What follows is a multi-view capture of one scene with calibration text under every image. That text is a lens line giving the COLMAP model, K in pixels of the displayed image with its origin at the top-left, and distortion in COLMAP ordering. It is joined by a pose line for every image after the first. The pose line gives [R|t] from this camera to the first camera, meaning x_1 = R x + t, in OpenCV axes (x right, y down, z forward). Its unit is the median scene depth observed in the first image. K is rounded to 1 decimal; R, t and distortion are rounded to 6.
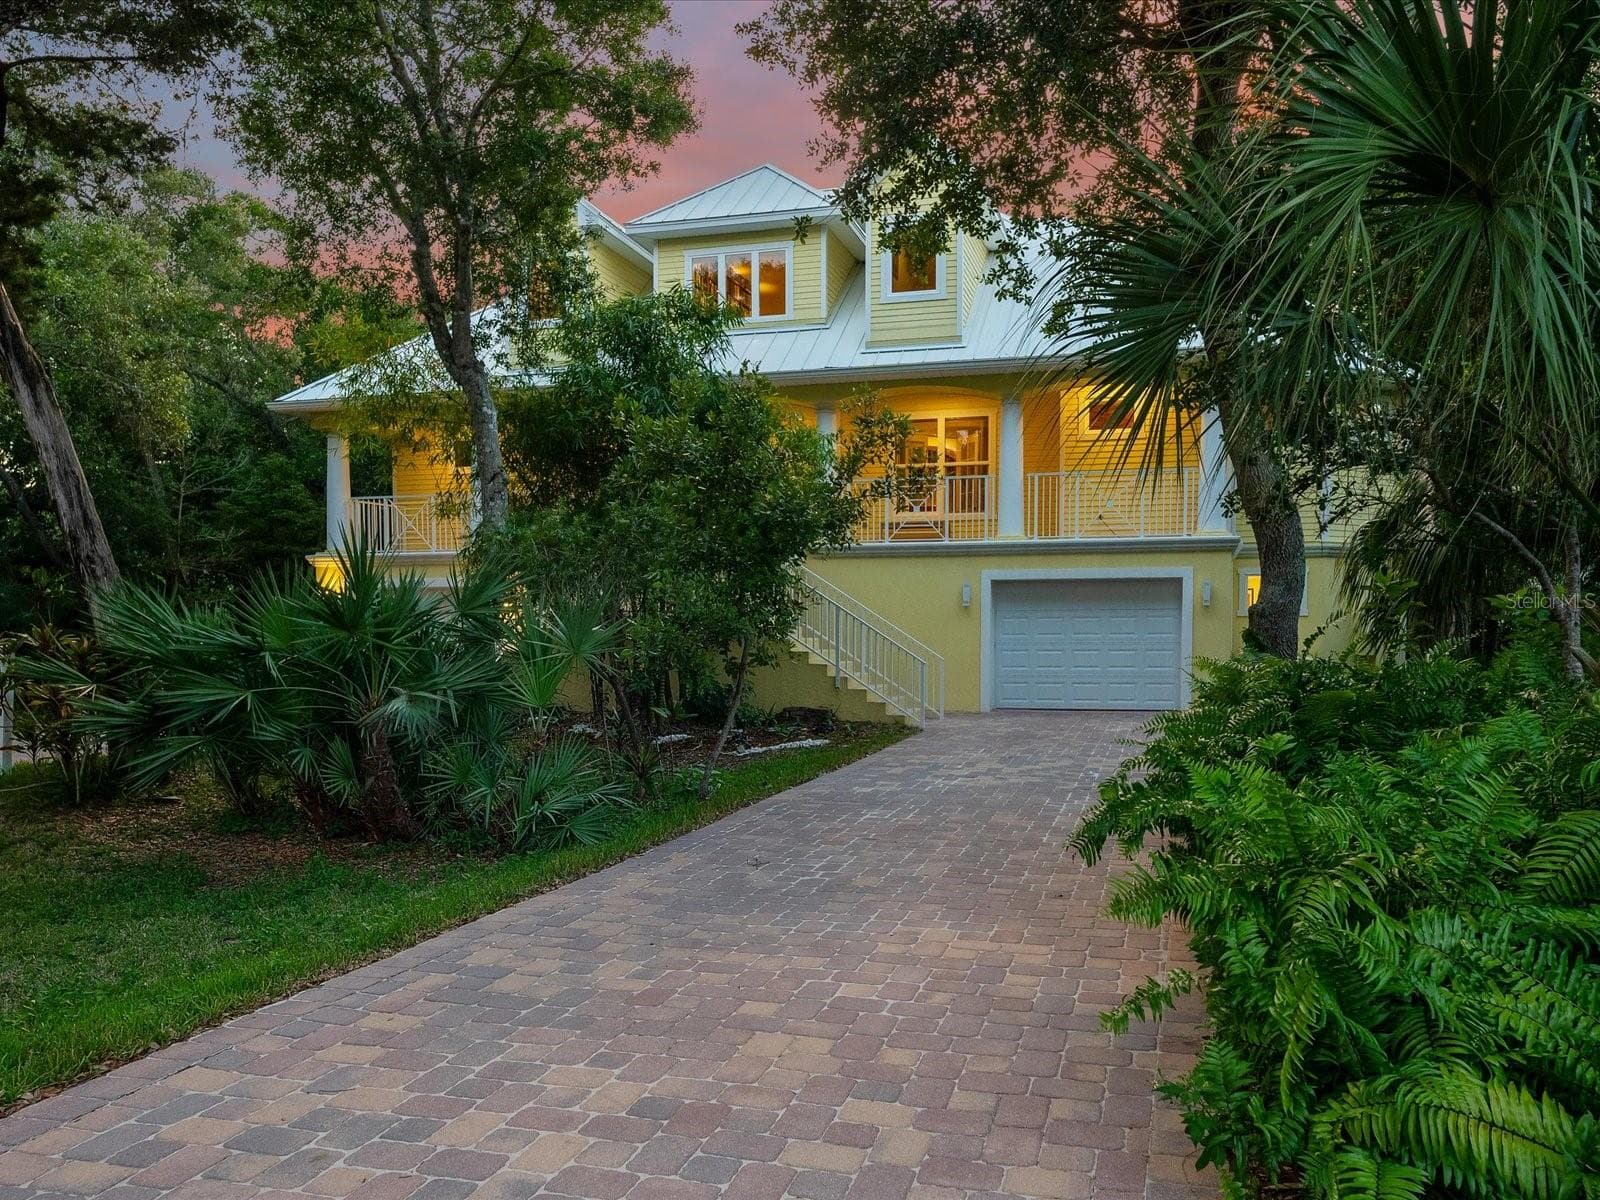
lens RADIAL K [[1137.5, 0, 879.3], [0, 1137.5, 696.4], [0, 0, 1]] dist [-0.002128, -0.000344]
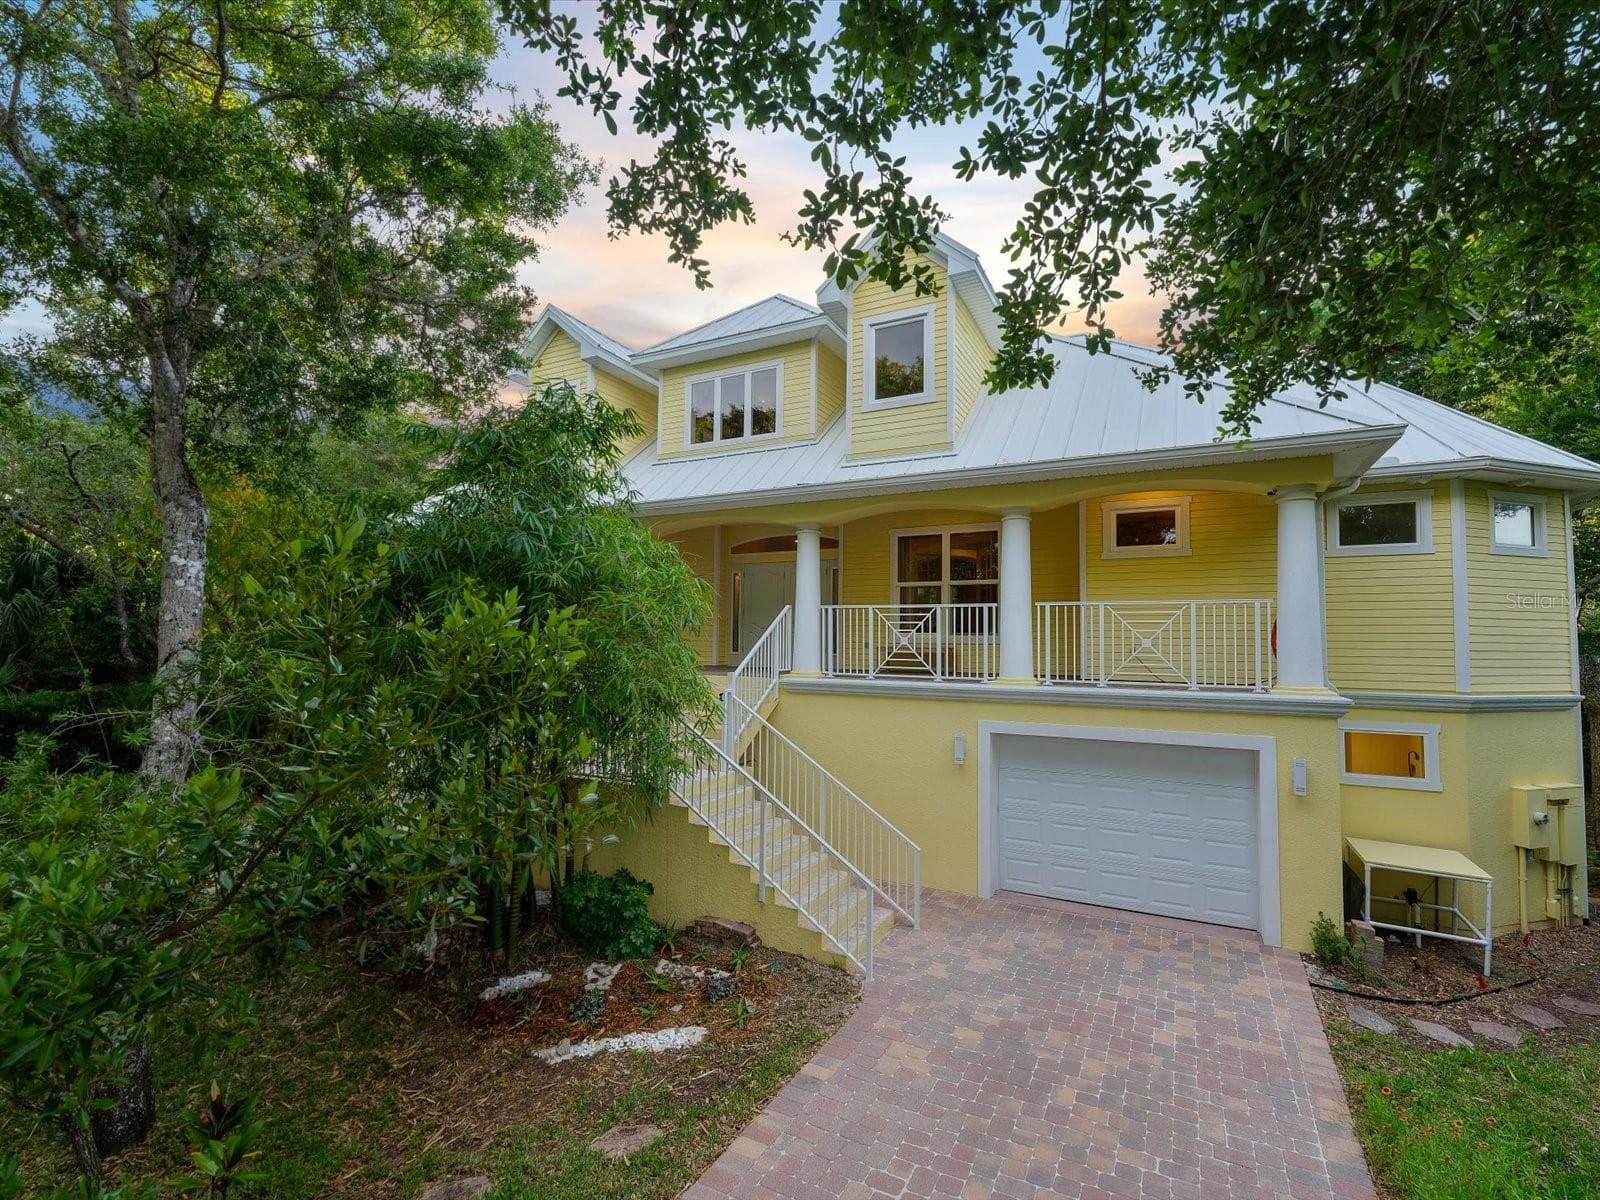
lens RADIAL K [[726.9, 0, 810.5], [0, 726.9, 606.9], [0, 0, 1]] dist [0.000671, -0.000191]
pose [[0.975146, 0.000621, -0.221563, 0.091107], [-0.027264, 0.992732, -0.117216, -0.131213], [0.219880, 0.120343, 0.968076, 0.476234]]
